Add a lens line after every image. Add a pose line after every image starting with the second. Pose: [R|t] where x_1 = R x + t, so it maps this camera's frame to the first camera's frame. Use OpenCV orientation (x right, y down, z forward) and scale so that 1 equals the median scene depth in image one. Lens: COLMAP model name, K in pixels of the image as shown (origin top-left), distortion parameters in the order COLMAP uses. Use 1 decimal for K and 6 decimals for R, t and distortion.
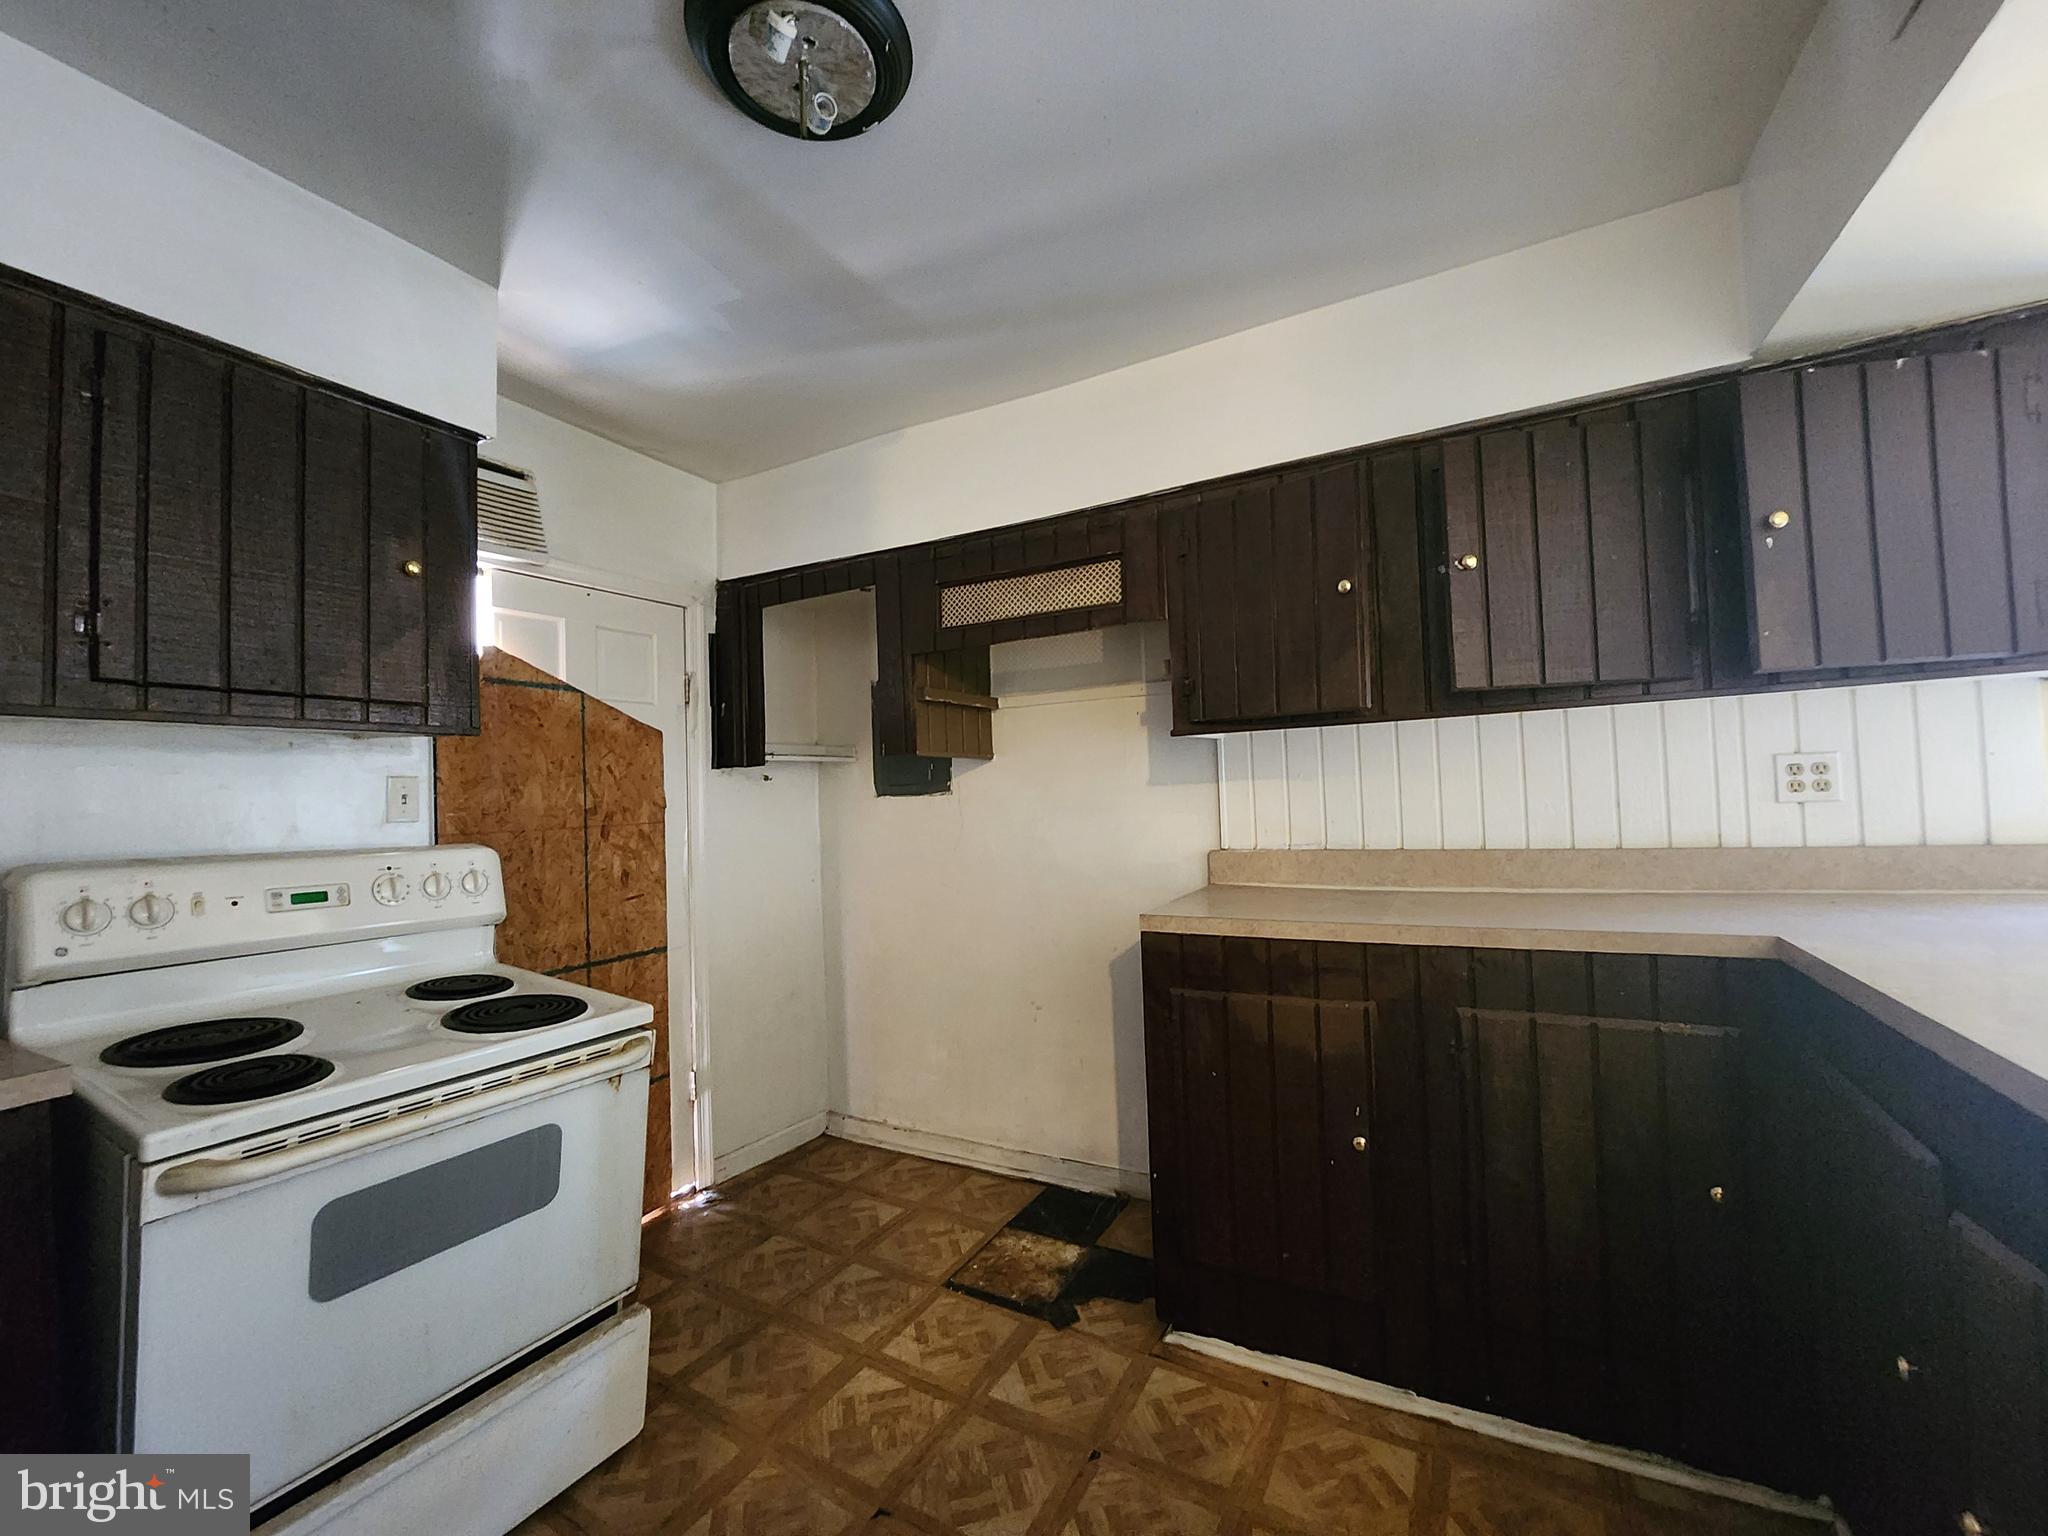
lens RADIAL K [[835.8, 0, 1042.2], [0, 835.8, 772.6], [0, 0, 1]] dist [-0.001678, -0.000569]
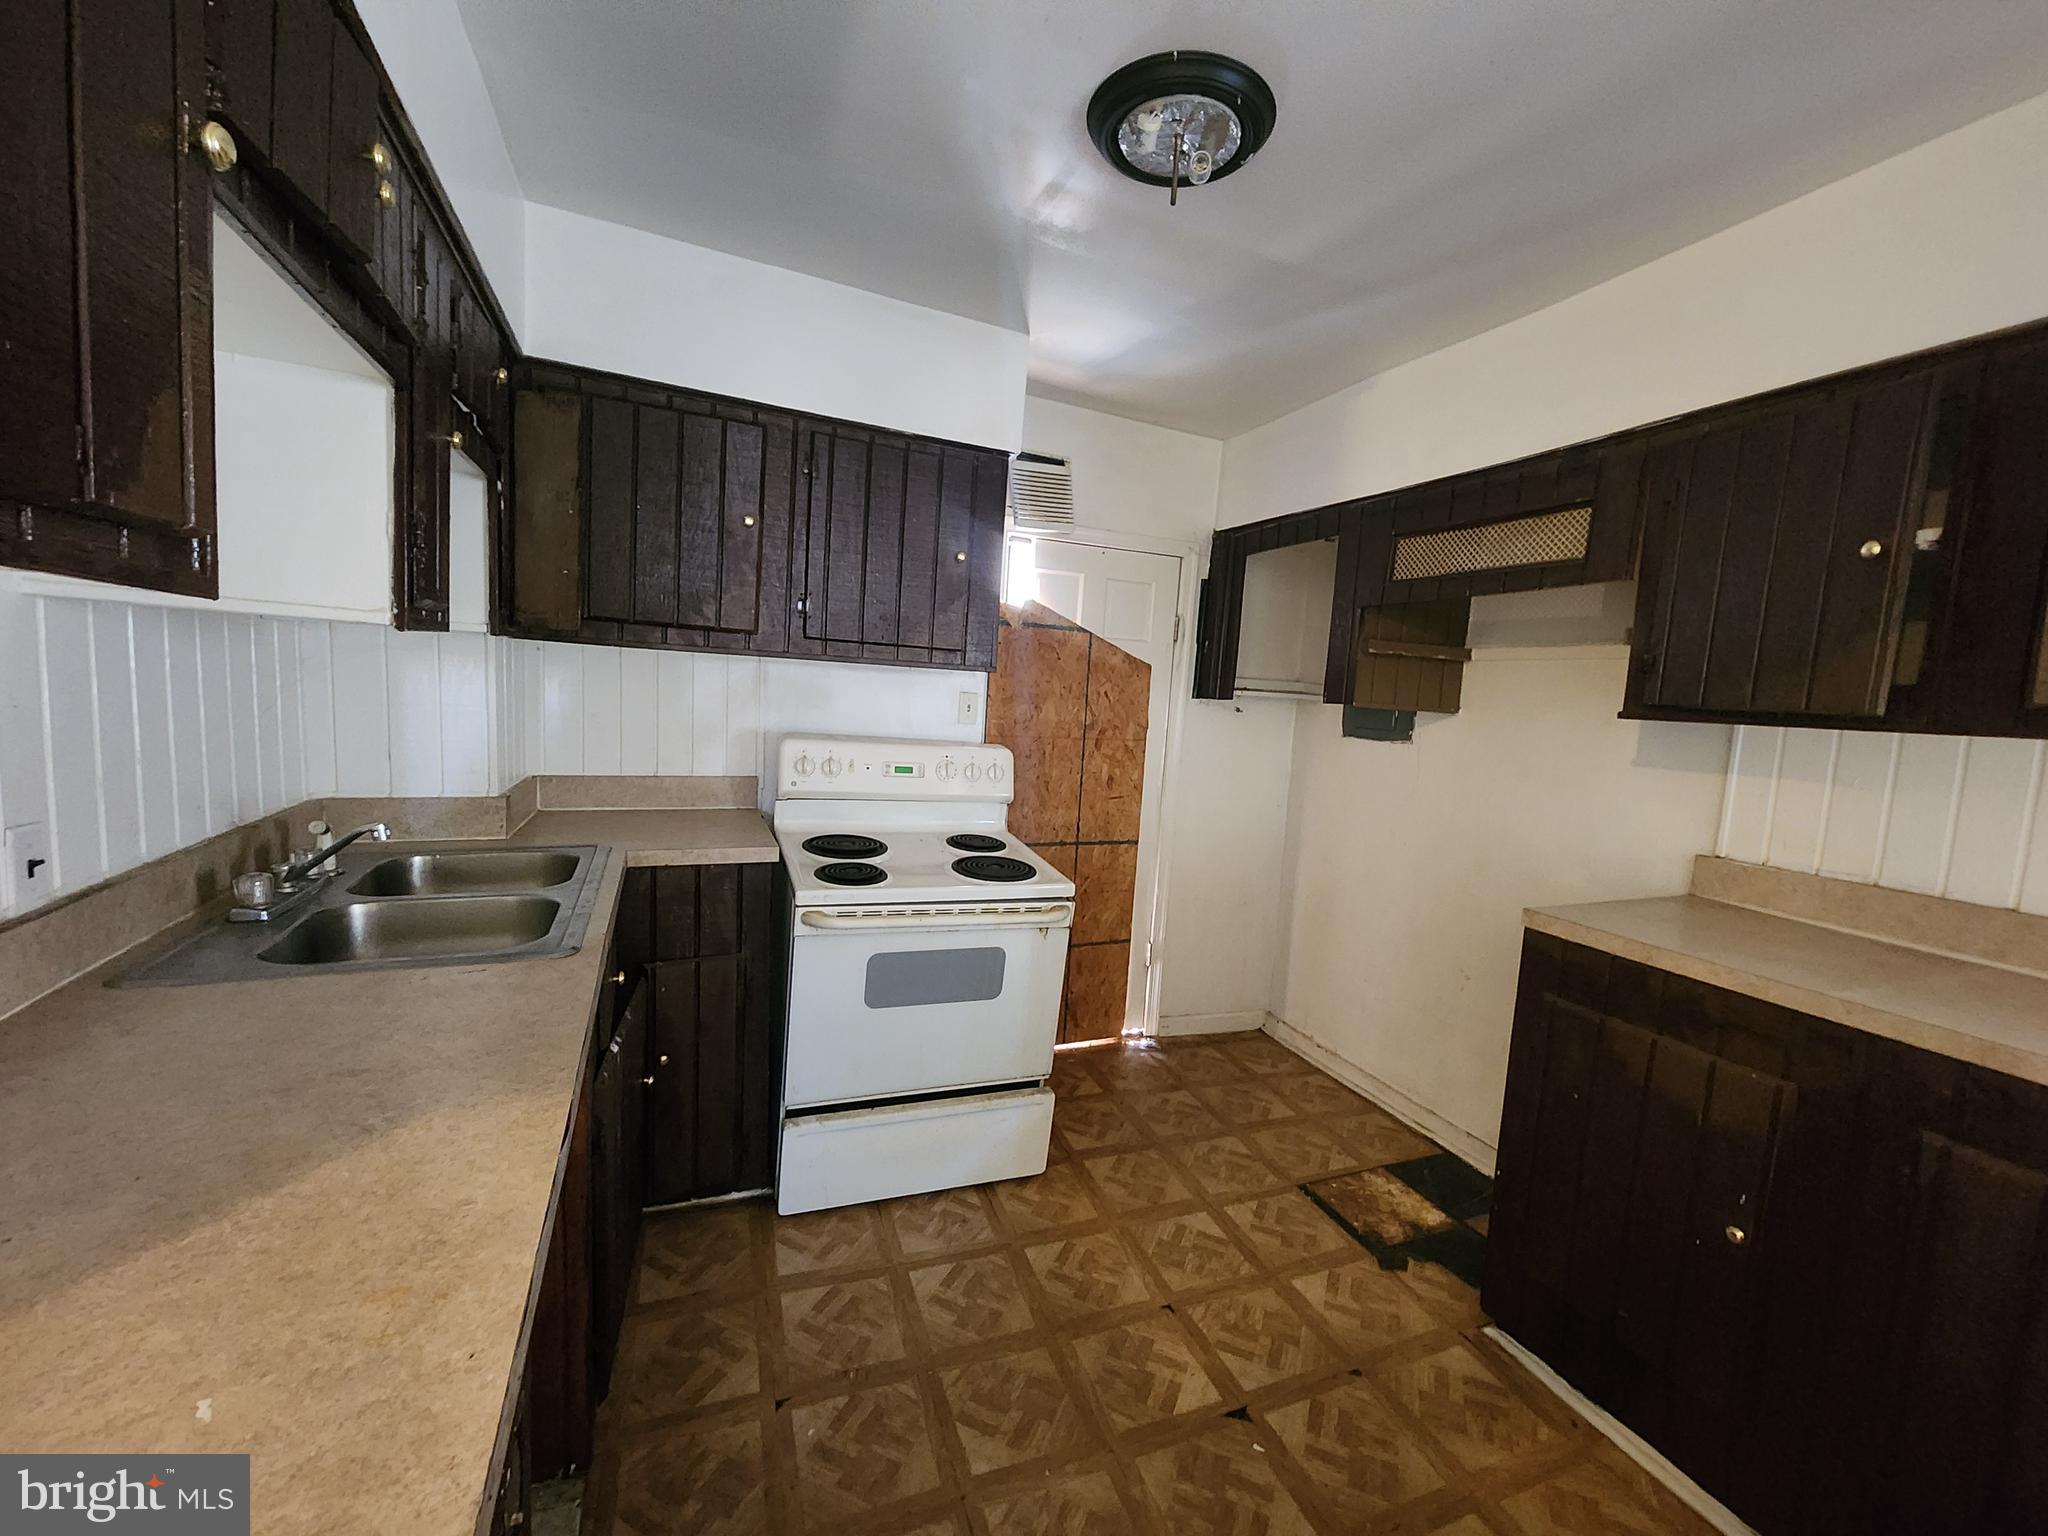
lens RADIAL K [[835.8, 0, 1042.2], [0, 835.8, 772.6], [0, 0, 1]] dist [-0.001678, -0.000569]
pose [[0.770785, 0.143703, -0.620677, 0.255110], [-0.072129, 0.987649, 0.139094, -0.069355], [0.632999, -0.062443, 0.771630, -0.049453]]
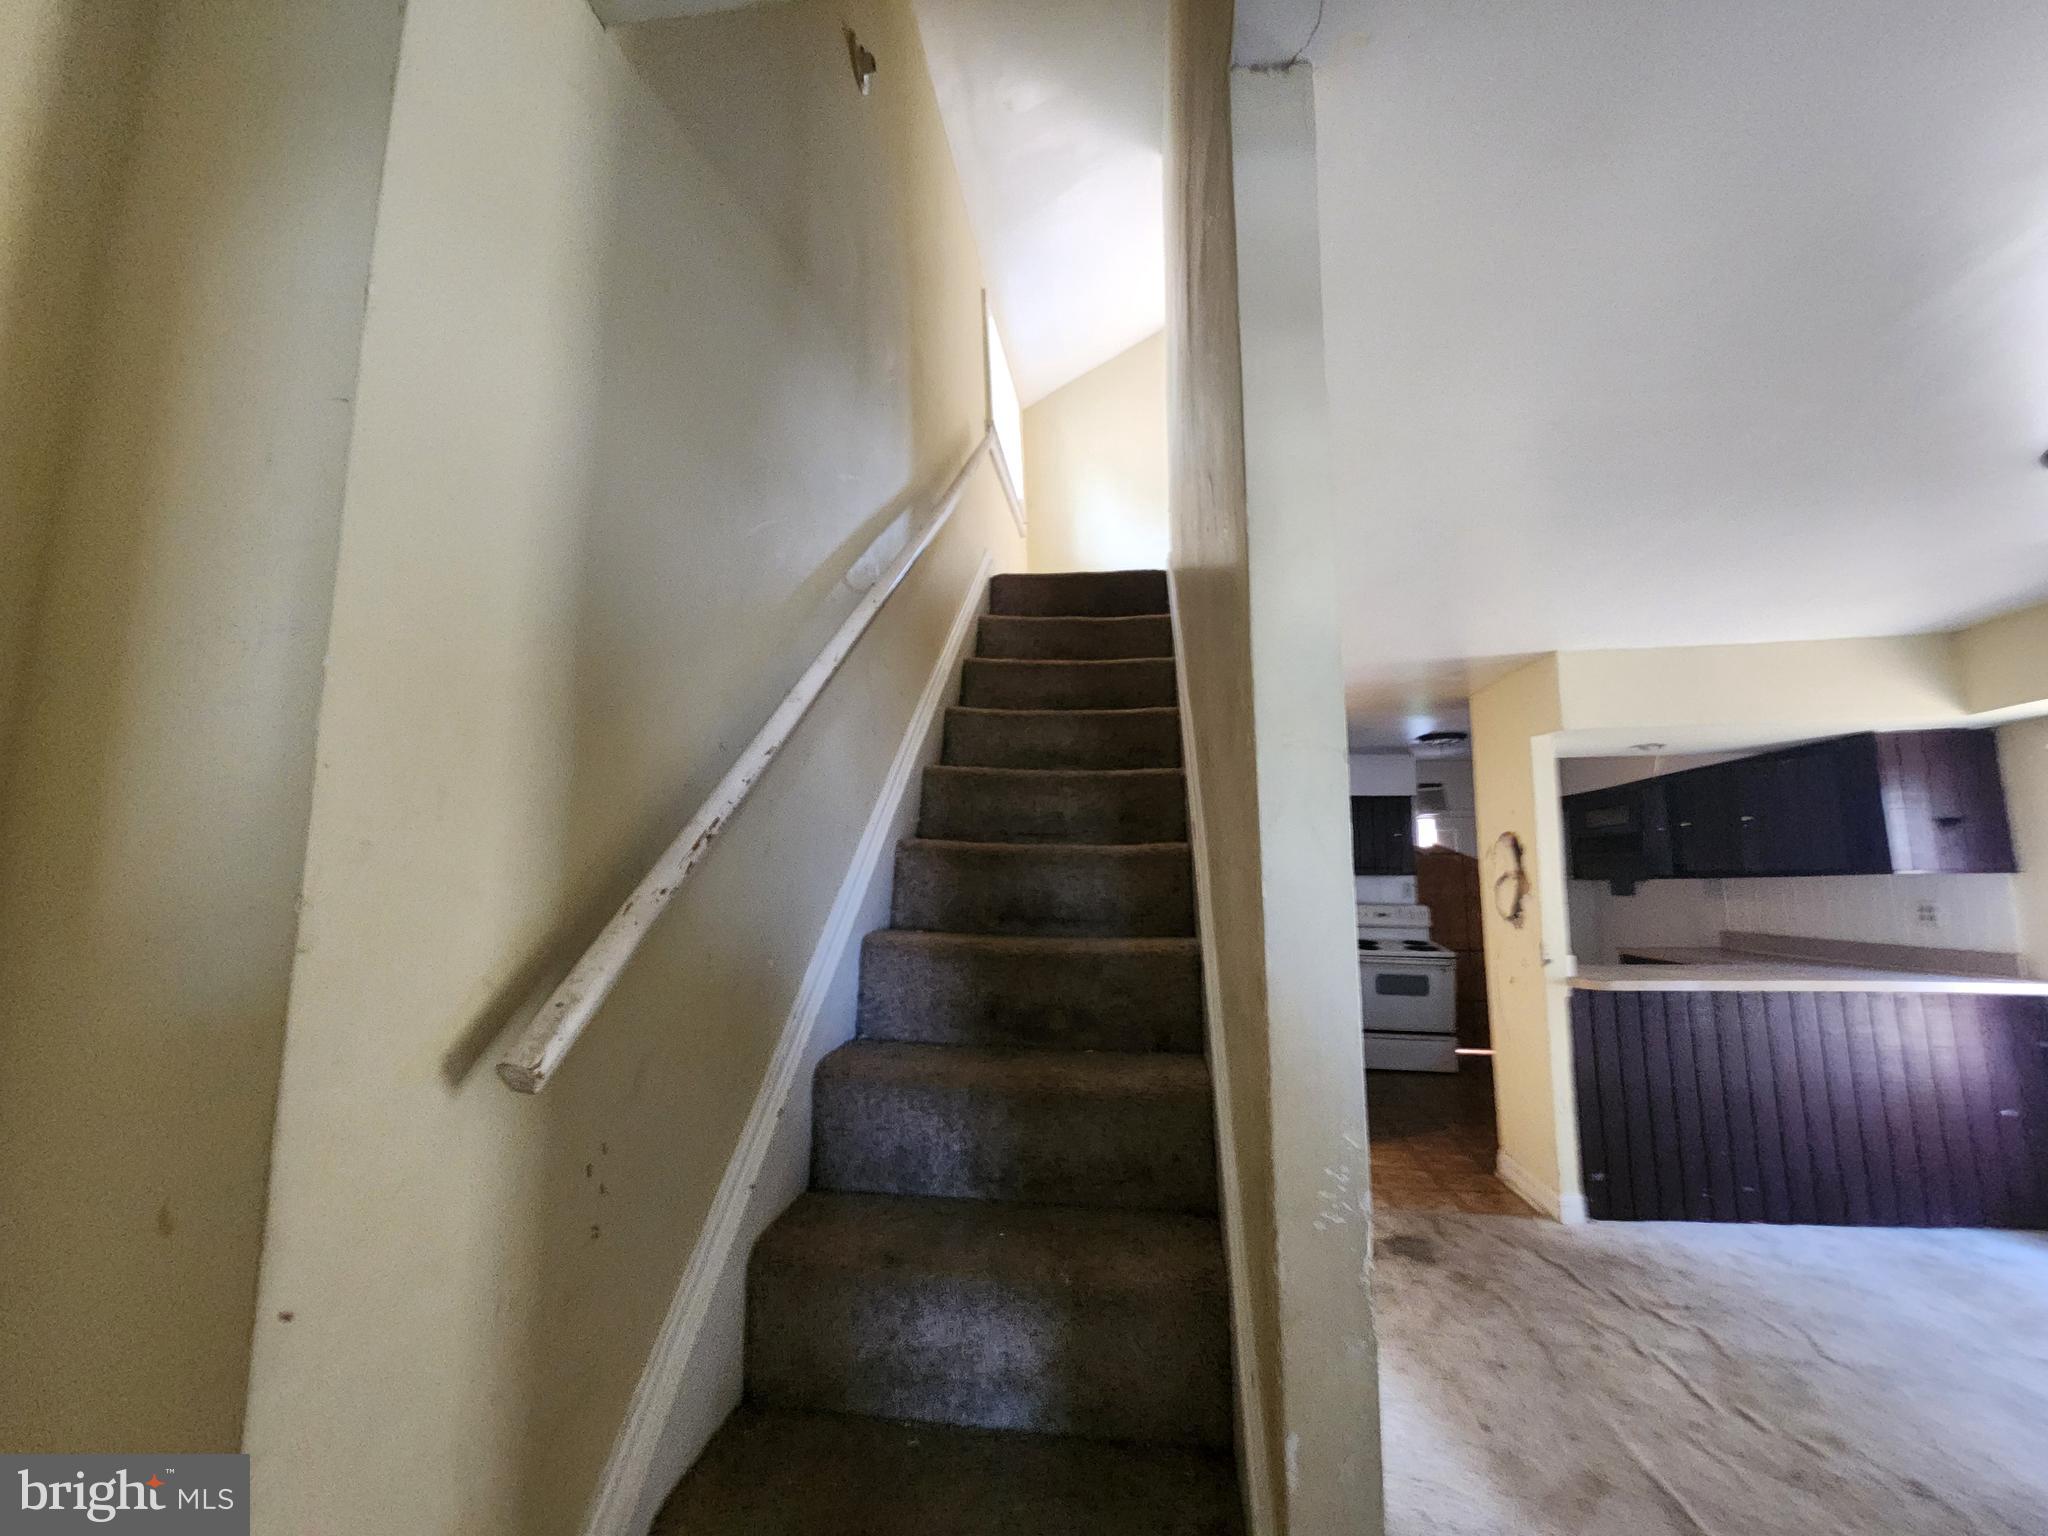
lens RADIAL K [[836.2, 0, 1050.4], [0, 836.2, 769.4], [0, 0, 1]] dist [-0.001759, 0.003664]
pose [[0.356070, -0.086977, -0.930403, 2.000813], [0.006510, 0.995866, -0.090605, -0.165068], [0.934437, 0.026205, 0.355164, -1.652826]]
